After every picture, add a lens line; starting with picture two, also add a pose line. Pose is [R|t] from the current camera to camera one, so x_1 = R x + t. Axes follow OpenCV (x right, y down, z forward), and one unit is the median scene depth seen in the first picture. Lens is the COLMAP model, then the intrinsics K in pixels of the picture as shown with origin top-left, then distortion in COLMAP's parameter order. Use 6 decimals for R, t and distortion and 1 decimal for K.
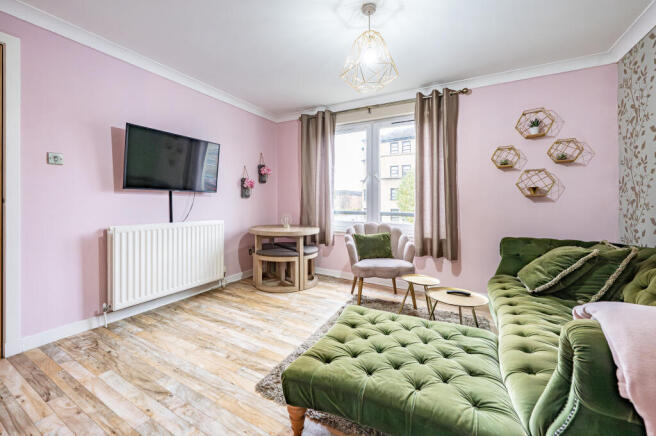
lens RADIAL K [[267.2, 0, 318.3], [0, 267.2, 194.0], [0, 0, 1]] dist [0.001371, 0.001019]
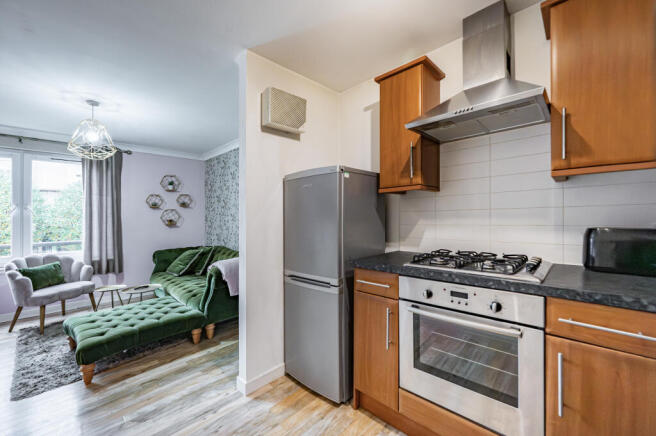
lens RADIAL K [[267.2, 0, 329.0], [0, 267.2, 215.6], [0, 0, 1]] dist [0.001371, 0.001019]
pose [[0.223892, -0.011436, 0.974547, -0.659911], [-0.011528, 0.999830, 0.014381, -0.089140], [-0.974546, -0.014455, 0.223722, -0.396666]]
